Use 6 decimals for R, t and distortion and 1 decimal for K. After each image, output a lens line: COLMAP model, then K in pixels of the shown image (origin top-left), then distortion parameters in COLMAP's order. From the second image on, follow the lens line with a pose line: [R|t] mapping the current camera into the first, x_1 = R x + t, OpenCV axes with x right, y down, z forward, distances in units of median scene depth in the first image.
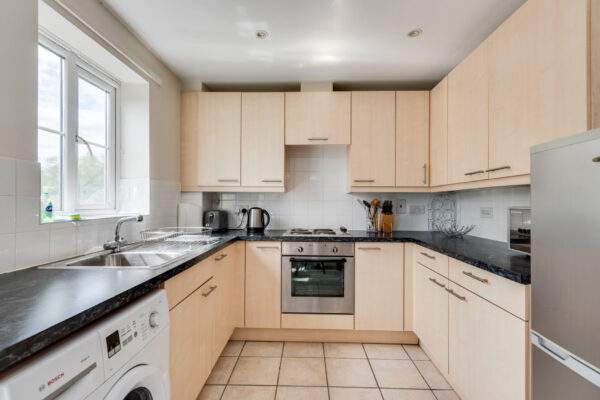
lens RADIAL K [[305.8, 0, 318.2], [0, 305.8, 201.9], [0, 0, 1]] dist [0.011708, -0.000101]
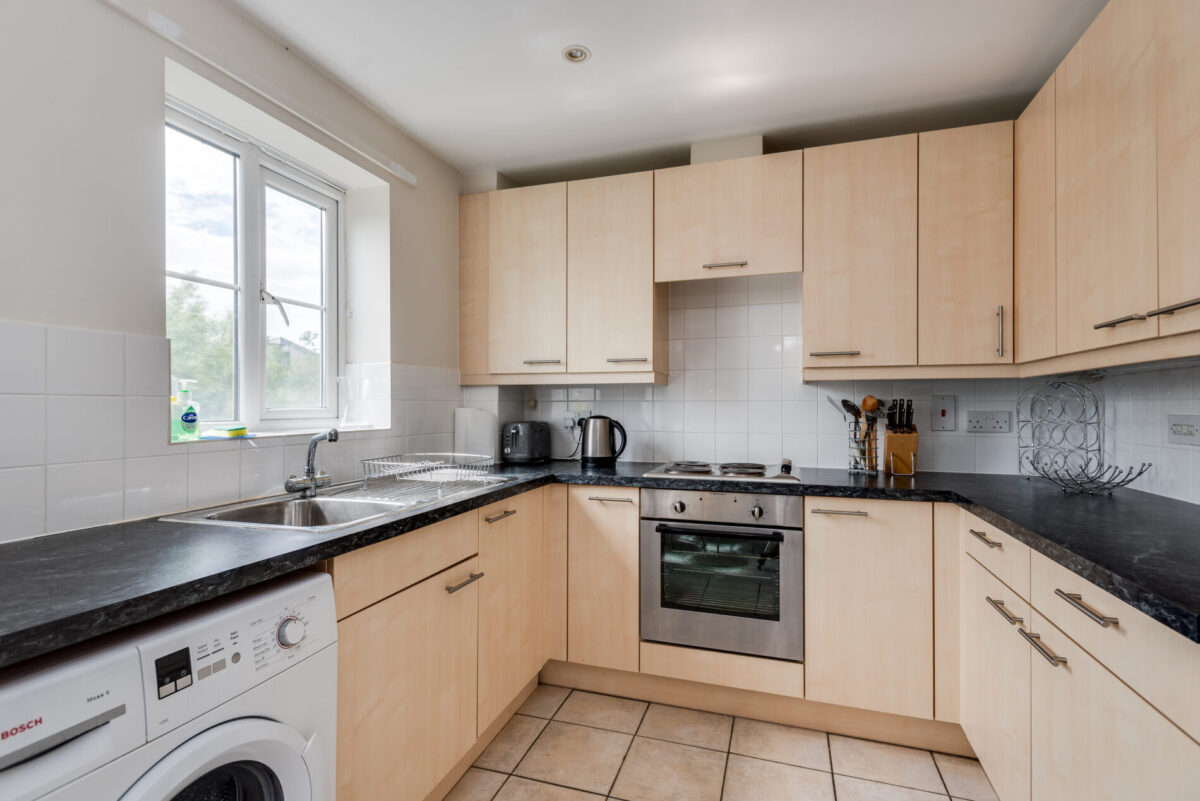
lens RADIAL K [[626.0, 0, 593.4], [0, 626.0, 404.6], [0, 0, 1]] dist [0.012109, -0.000730]
pose [[0.948067, -0.005211, -0.318027, 0.119297], [0.005242, 0.999986, -0.000759, 0.001477], [0.318026, -0.000947, 0.948081, 0.065973]]
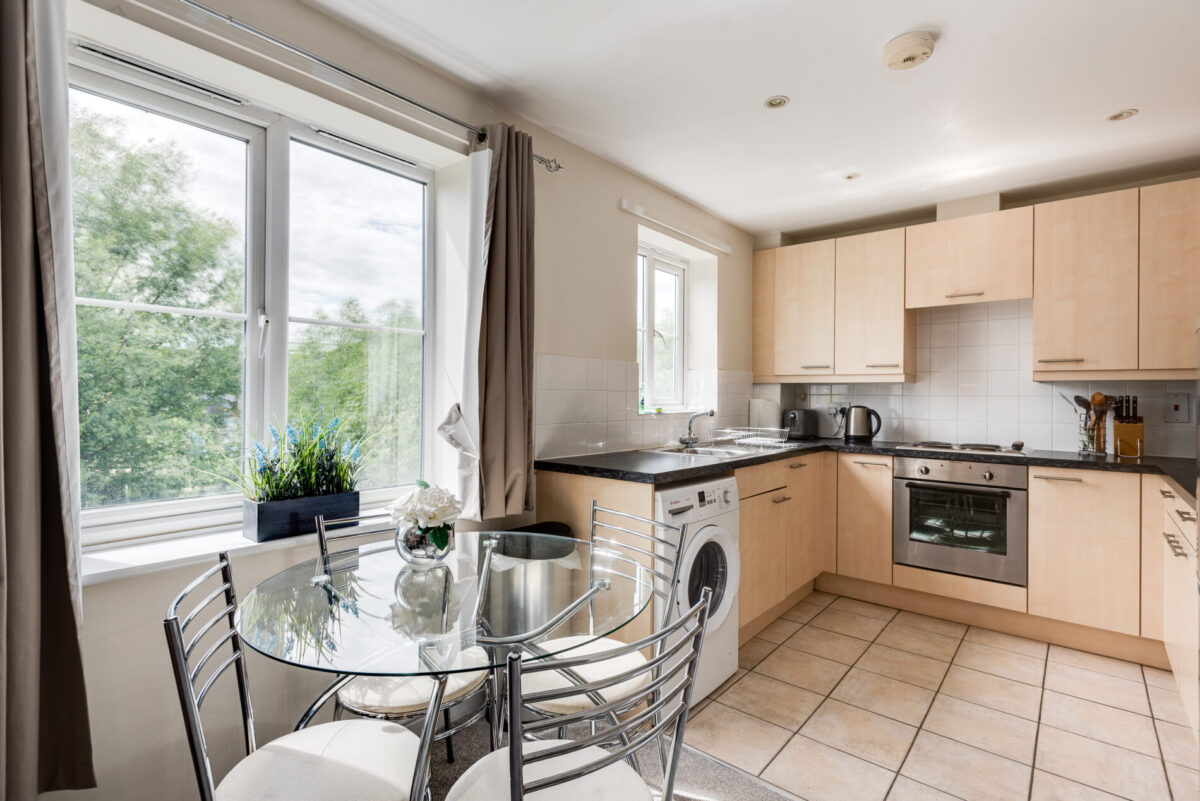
lens RADIAL K [[609.5, 0, 581.2], [0, 609.5, 392.7], [0, 0, 1]] dist [0.003351, -0.000637]
pose [[0.762261, -0.000005, -0.647270, 0.225470], [-0.005081, 0.999969, -0.005992, 0.001124], [0.647250, 0.007856, 0.762237, -0.468368]]
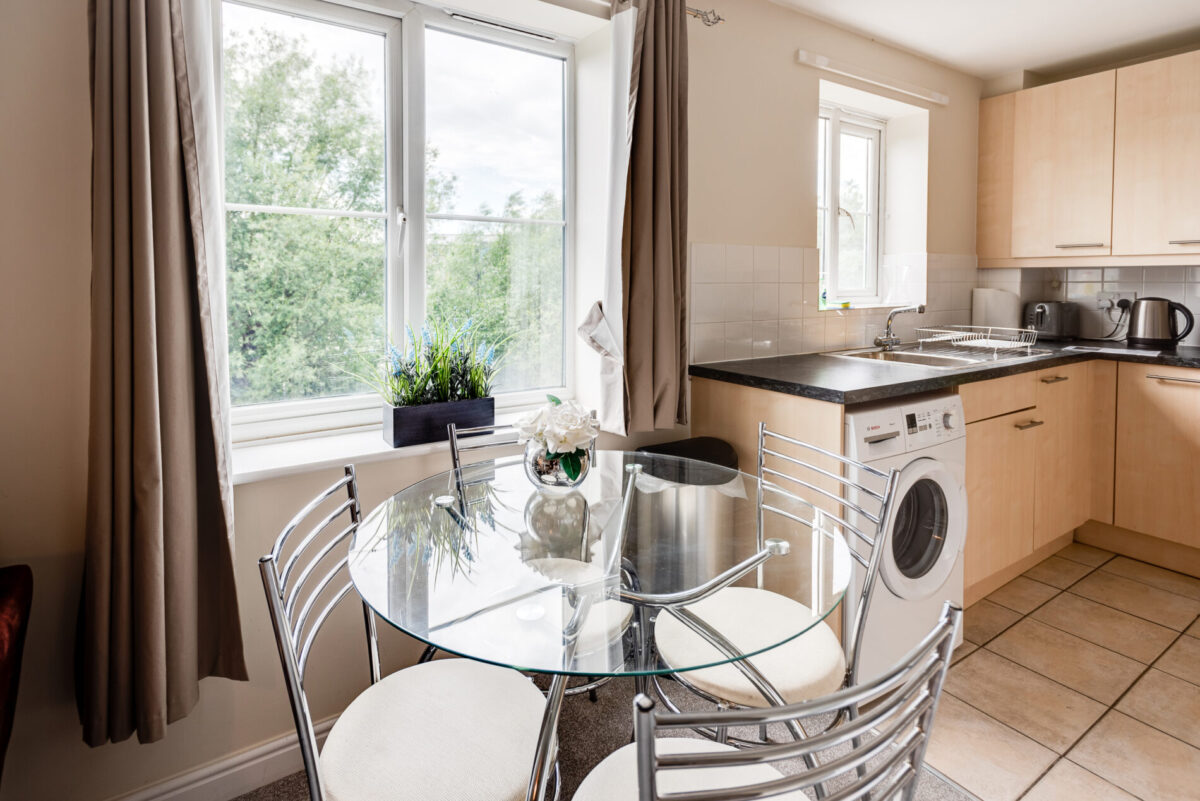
lens RADIAL K [[614.9, 0, 529.6], [0, 614.9, 296.7], [0, 0, 1]] dist [0.008308, -0.000576]
pose [[0.505163, 0.019329, -0.862807, 0.164765], [0.003358, 0.999698, 0.024361, -0.012125], [0.863017, -0.015204, 0.504946, -0.398177]]
